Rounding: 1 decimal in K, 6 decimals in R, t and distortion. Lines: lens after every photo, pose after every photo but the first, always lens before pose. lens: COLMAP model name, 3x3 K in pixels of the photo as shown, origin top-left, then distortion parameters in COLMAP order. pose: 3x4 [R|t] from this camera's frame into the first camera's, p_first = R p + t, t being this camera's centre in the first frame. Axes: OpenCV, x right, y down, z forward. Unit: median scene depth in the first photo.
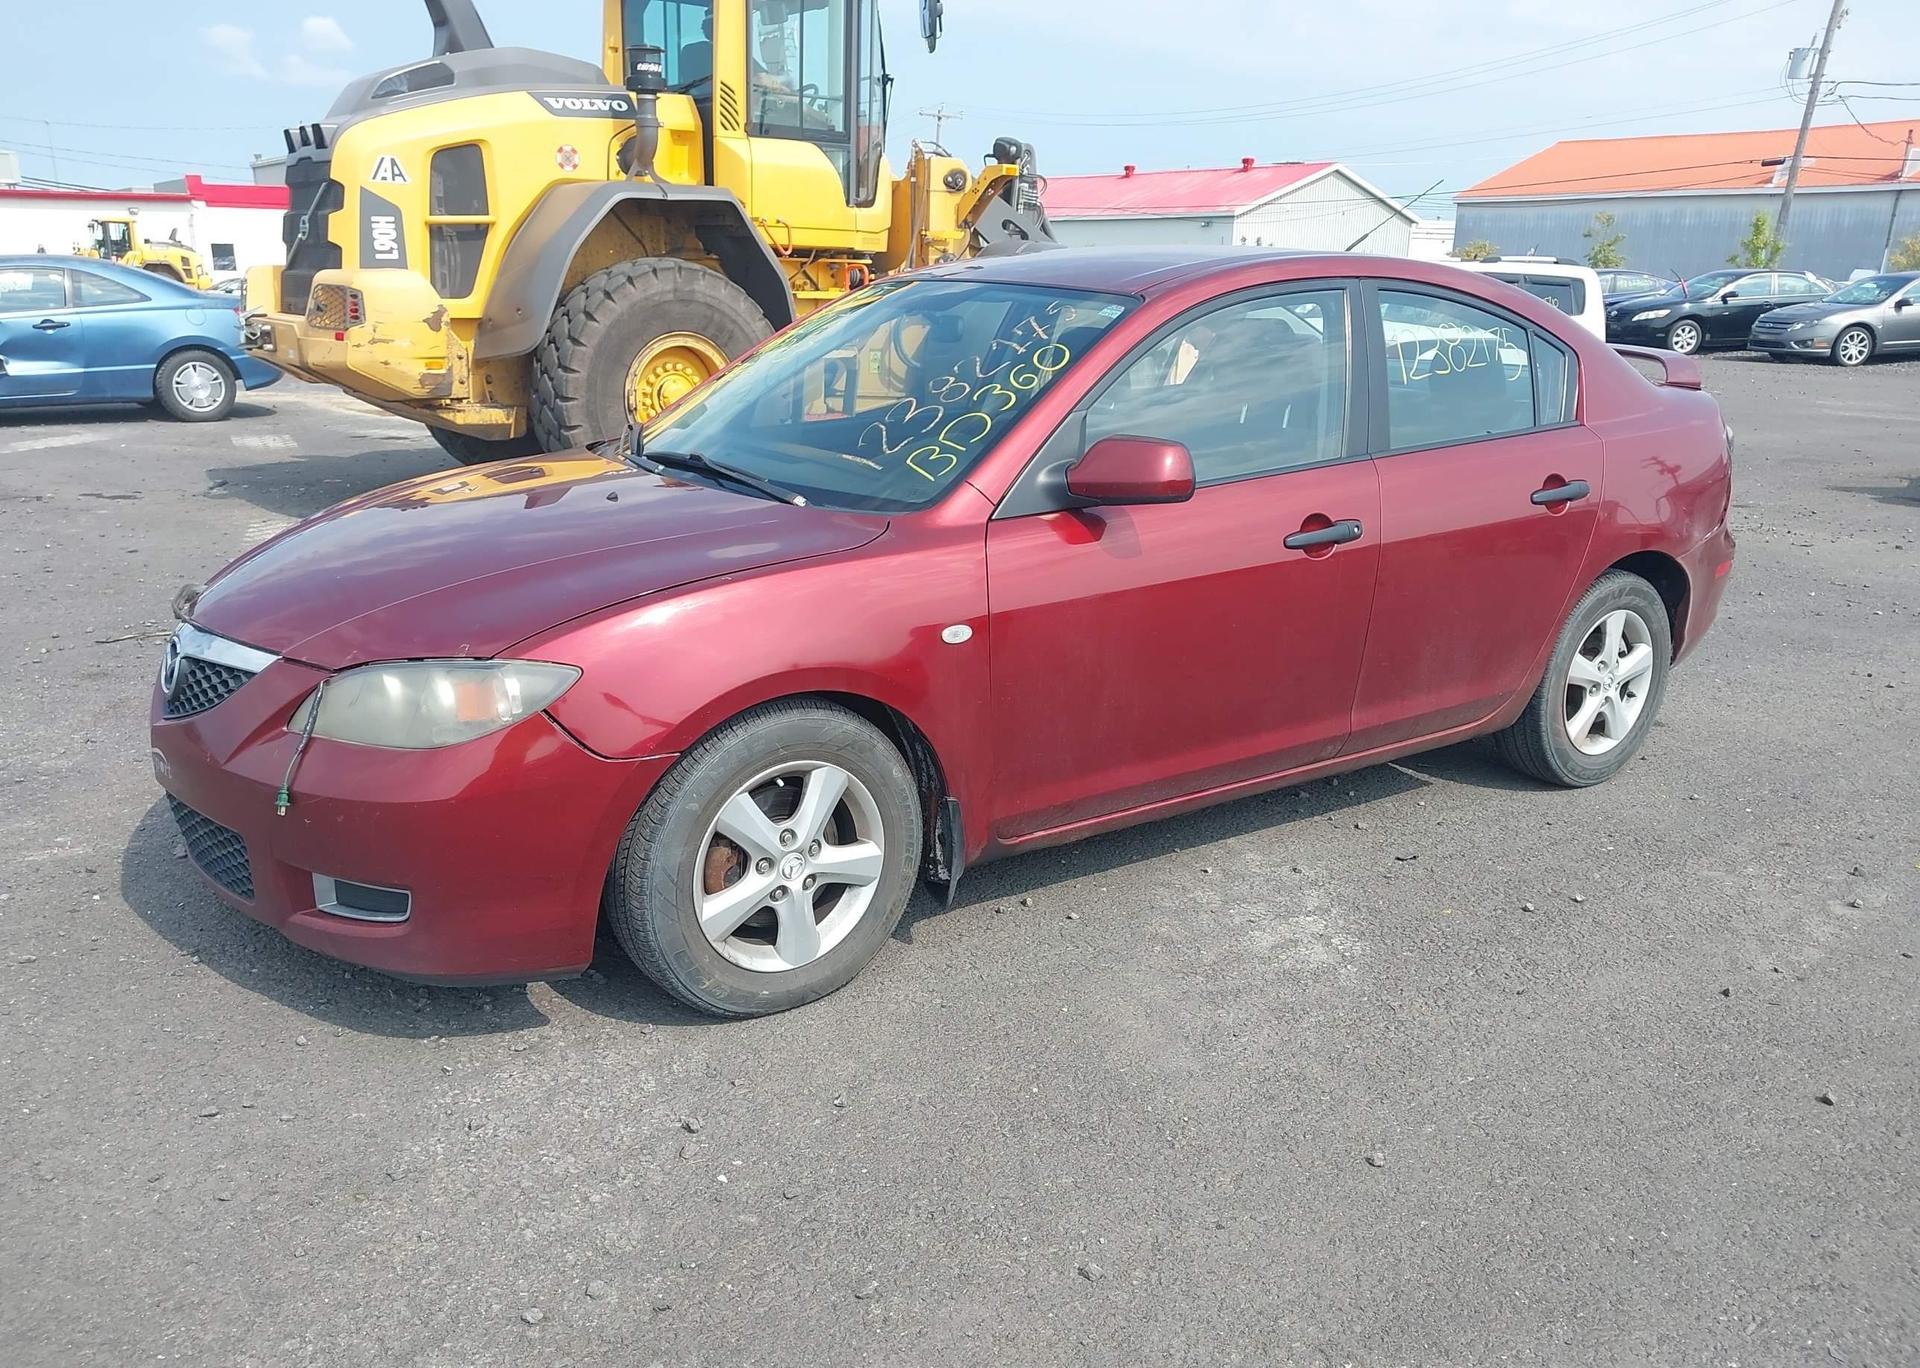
lens RADIAL K [[1551.1, 0, 933.4], [0, 1551.1, 686.4], [0, 0, 1]] dist [0.030026, -0.041851]
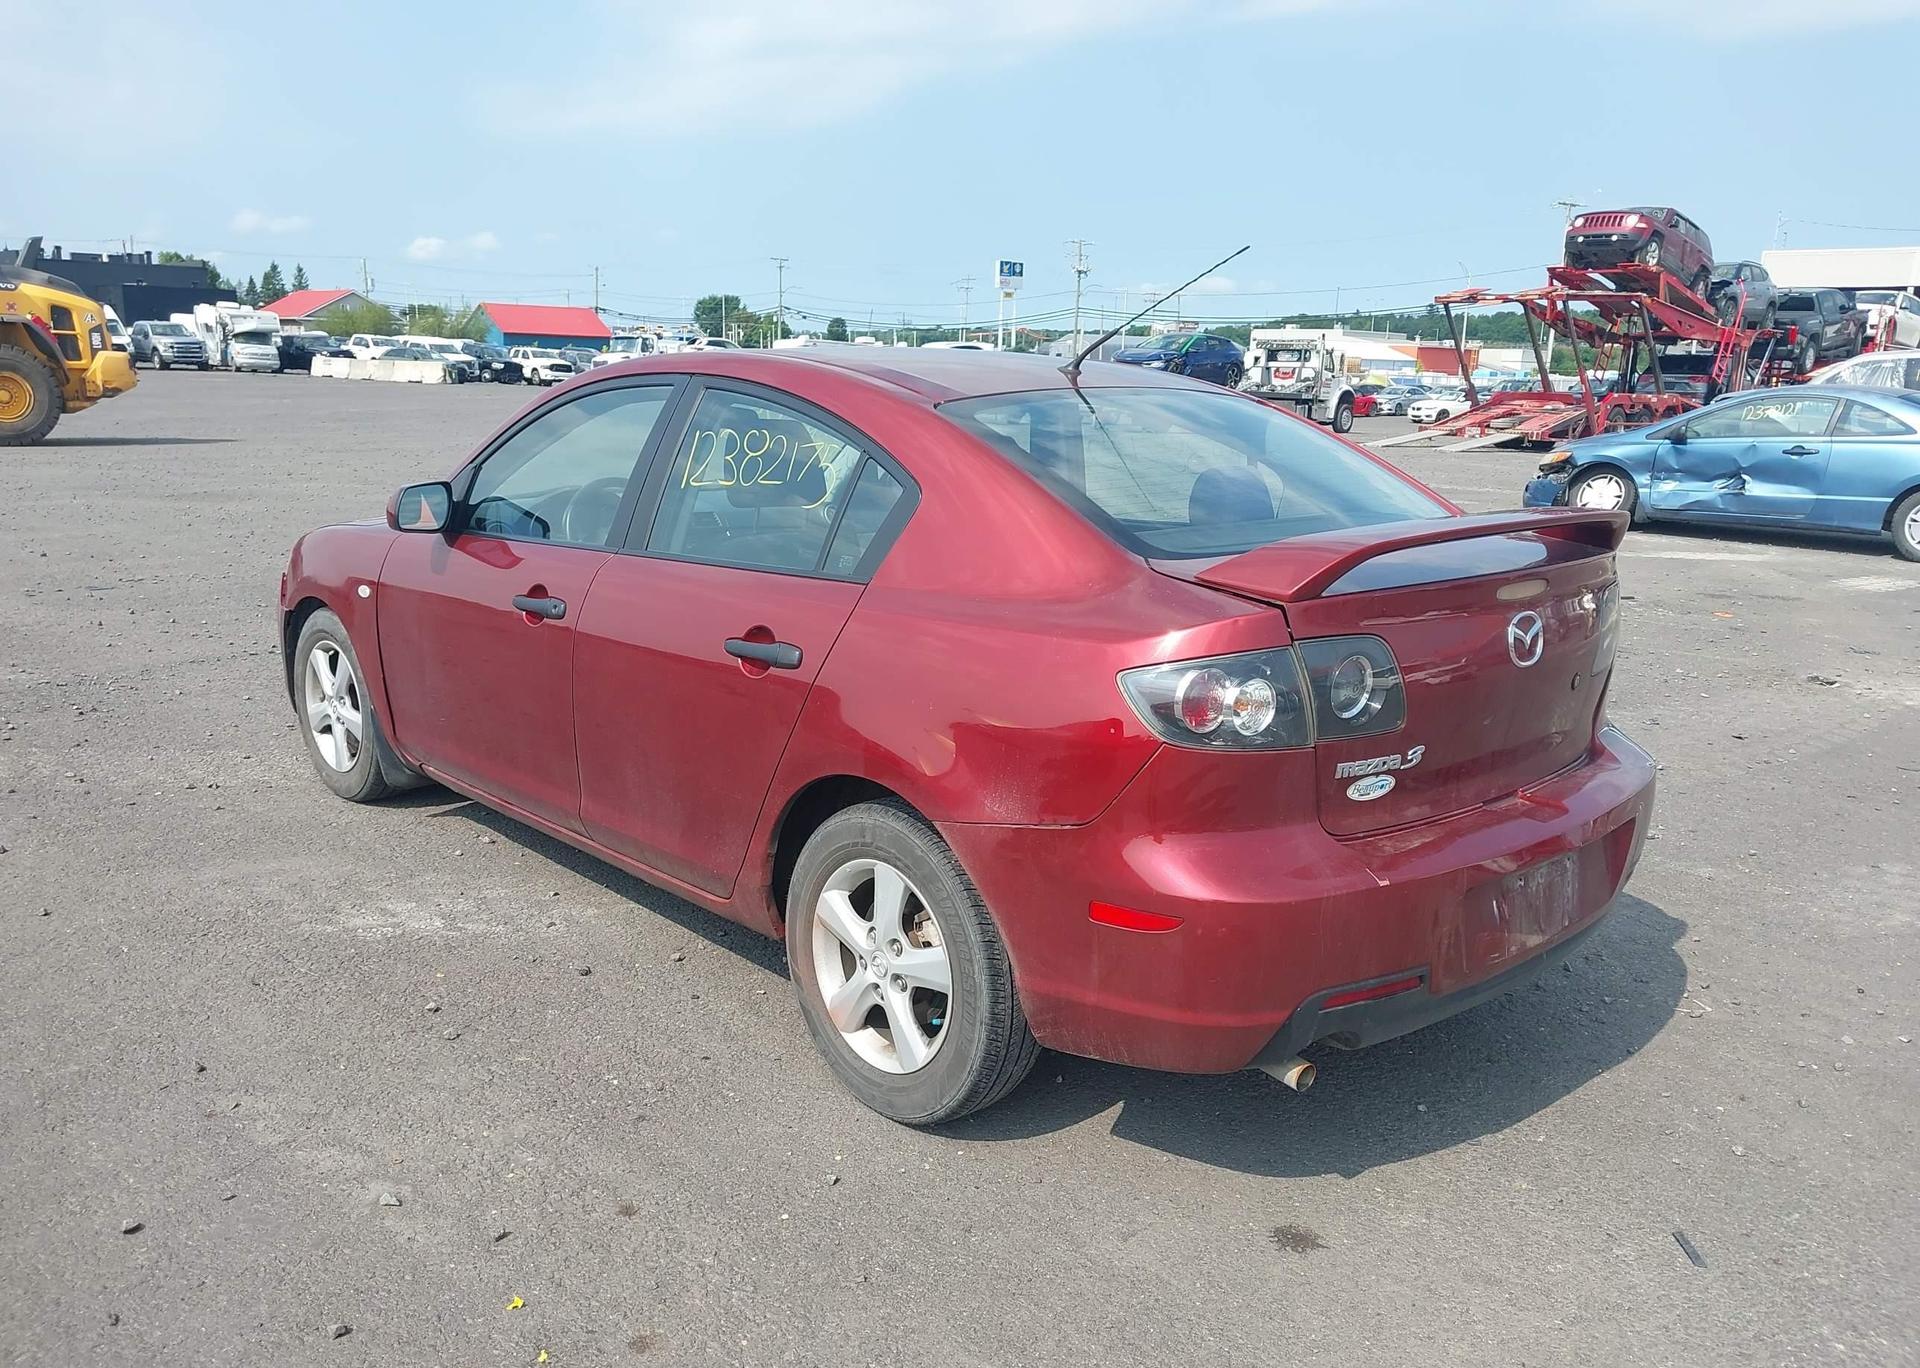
lens RADIAL K [[1535.6, 0, 949.0], [0, 1535.6, 704.4], [0, 0, 1]] dist [0.030610, -0.057641]
pose [[0.114900, 0.205952, -0.971793, 1.475020], [-0.279406, 0.945478, 0.167340, -0.320397], [0.953273, 0.252298, 0.166179, 1.221124]]
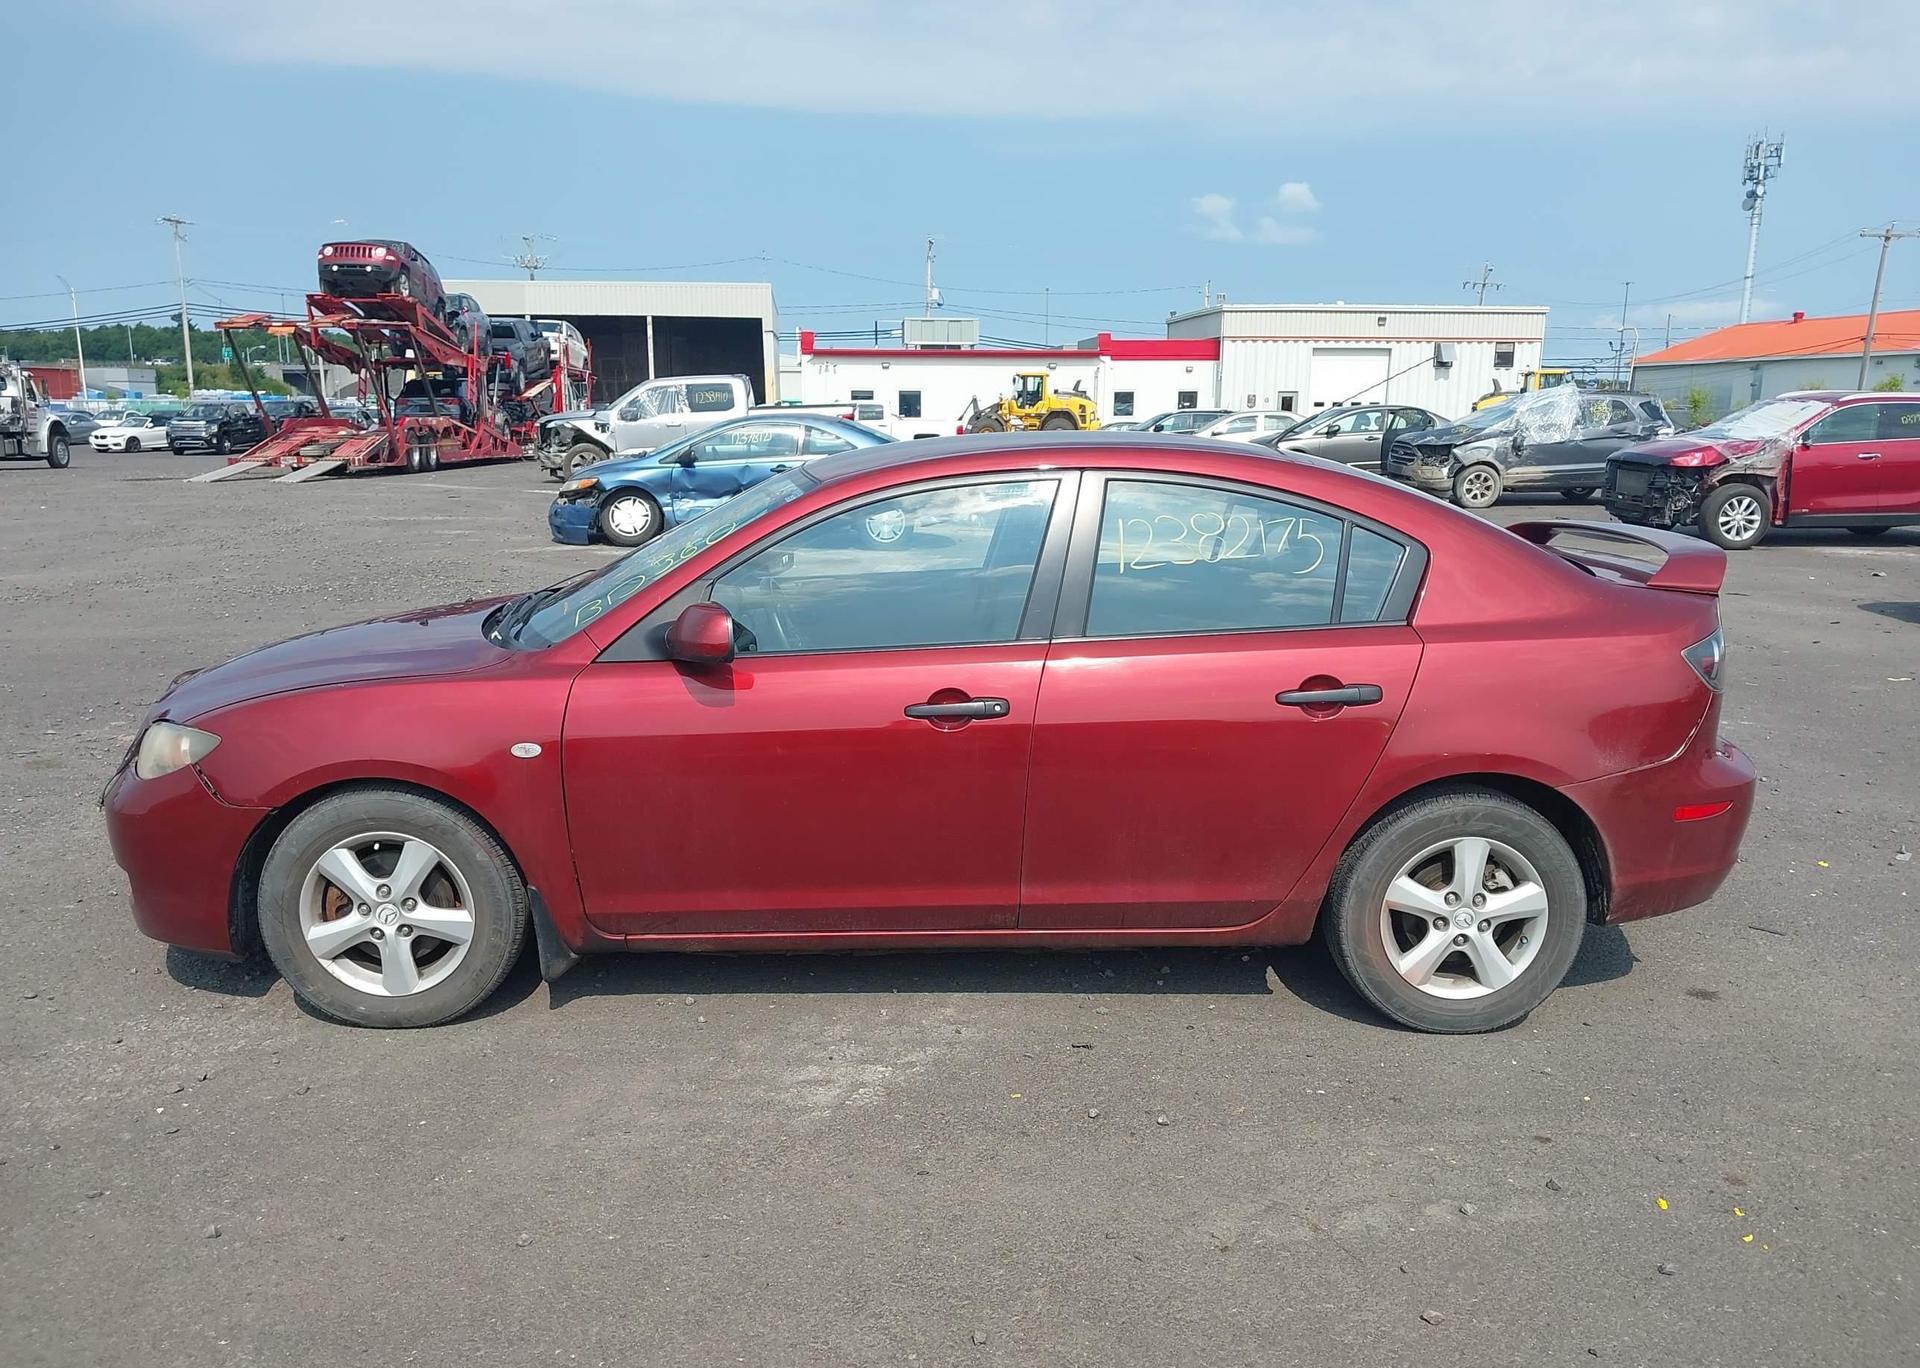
lens RADIAL K [[1551.1, 0, 933.4], [0, 1551.1, 686.4], [0, 0, 1]] dist [0.030026, -0.041851]
pose [[0.832597, 0.092500, -0.546100, 0.897749], [-0.138587, 0.989385, -0.043707, -0.071780], [0.536261, 0.112072, 0.836579, 0.119834]]
